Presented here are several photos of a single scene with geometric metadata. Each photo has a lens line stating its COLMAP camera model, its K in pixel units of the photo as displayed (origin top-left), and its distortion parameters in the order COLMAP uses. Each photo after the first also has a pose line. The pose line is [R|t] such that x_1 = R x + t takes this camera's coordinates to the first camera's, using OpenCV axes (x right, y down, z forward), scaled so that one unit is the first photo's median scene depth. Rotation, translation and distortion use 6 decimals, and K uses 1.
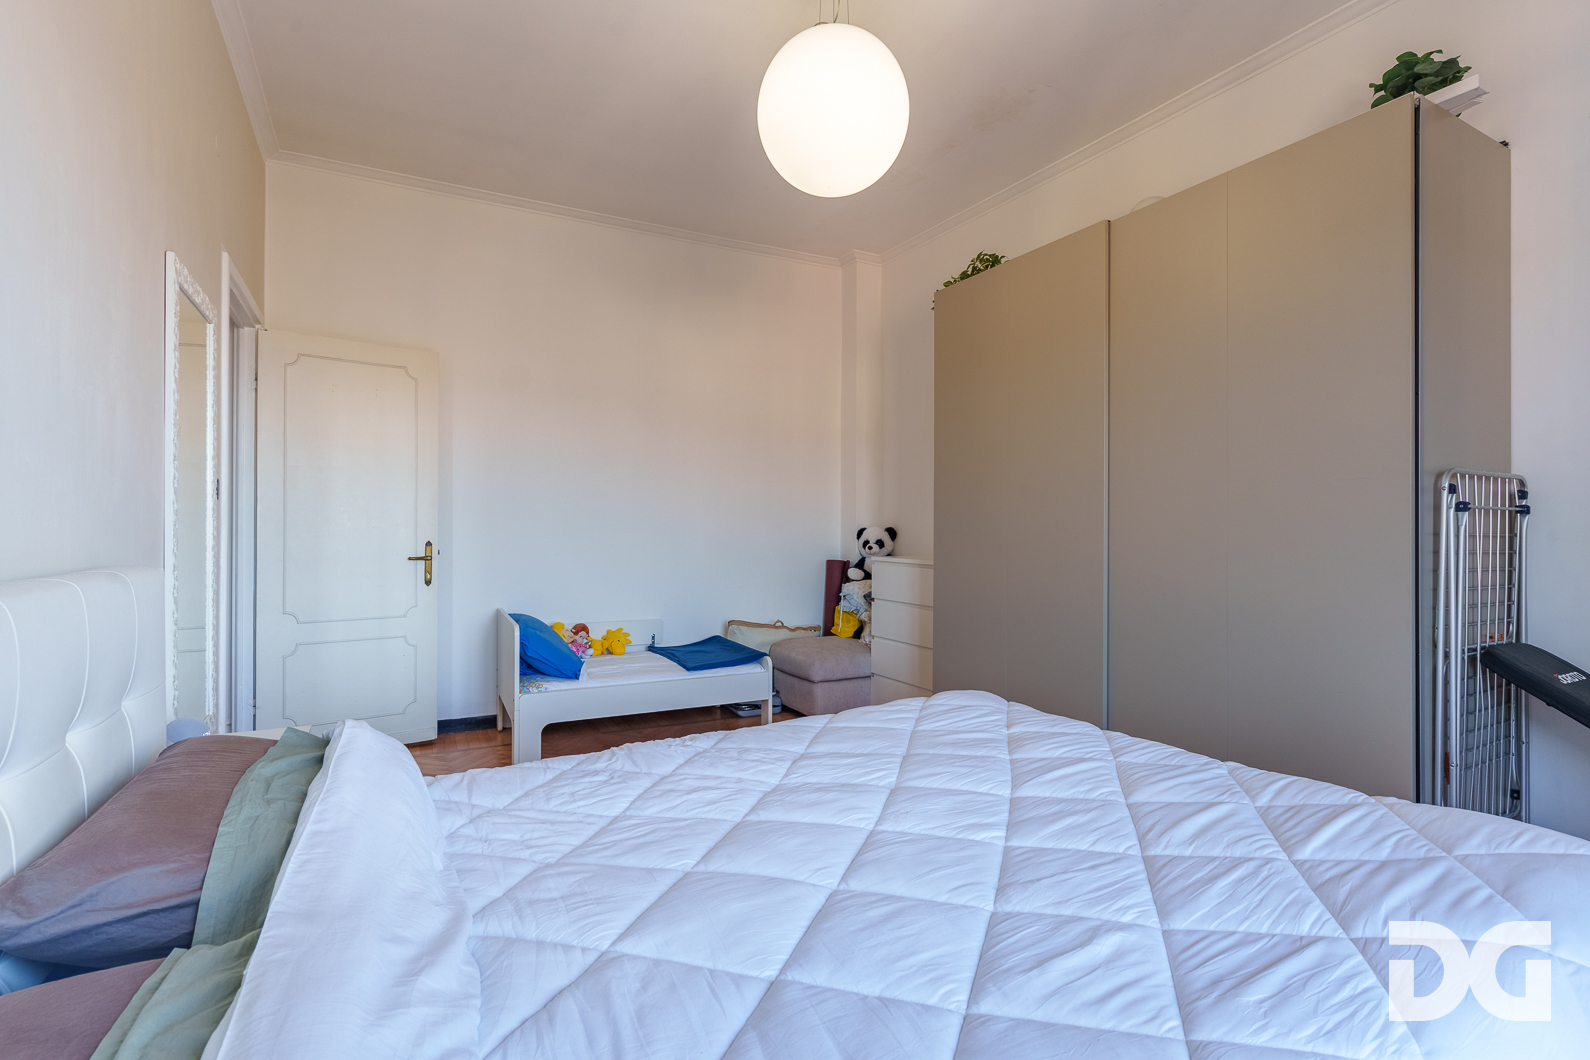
lens RADIAL K [[759.1, 0, 796.5], [0, 759.1, 532.0], [0, 0, 1]] dist [0.004320, -0.000290]
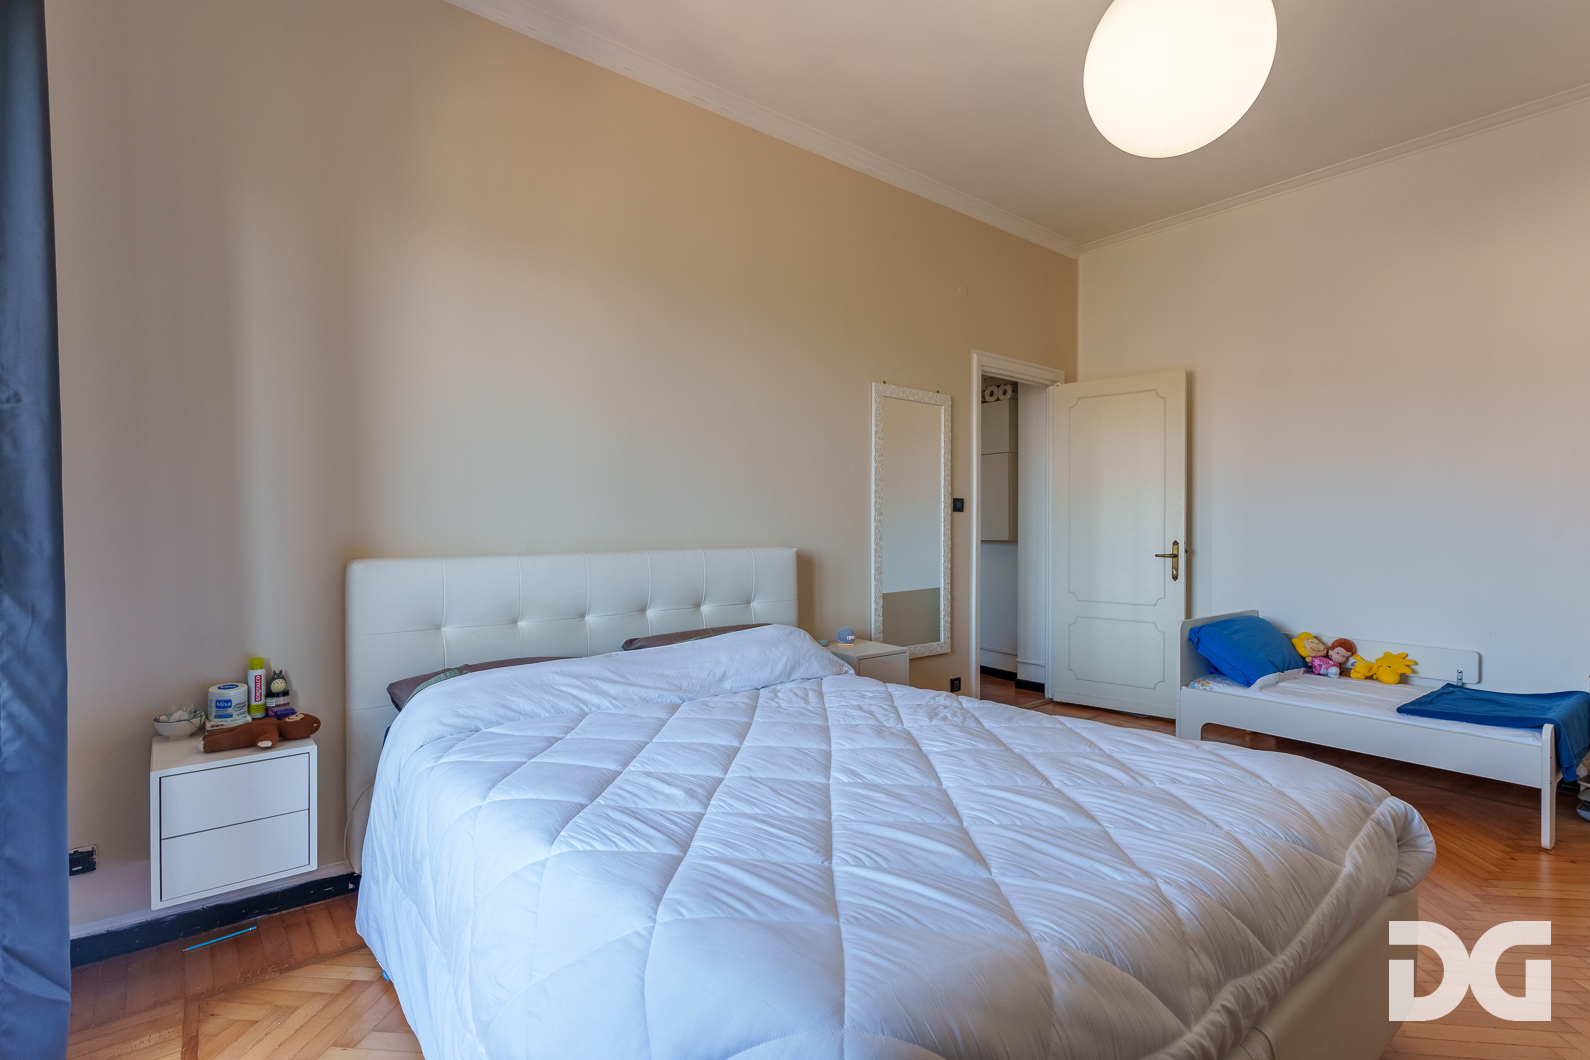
lens RADIAL K [[788.0, 0, 798.7], [0, 788.0, 530.9], [0, 0, 1]] dist [-0.001447, 0.000046]
pose [[0.157528, 0.002787, -0.987511, 0.574740], [-0.004268, 0.999989, 0.002142, -0.002327], [0.987505, 0.003877, 0.157538, 0.275584]]
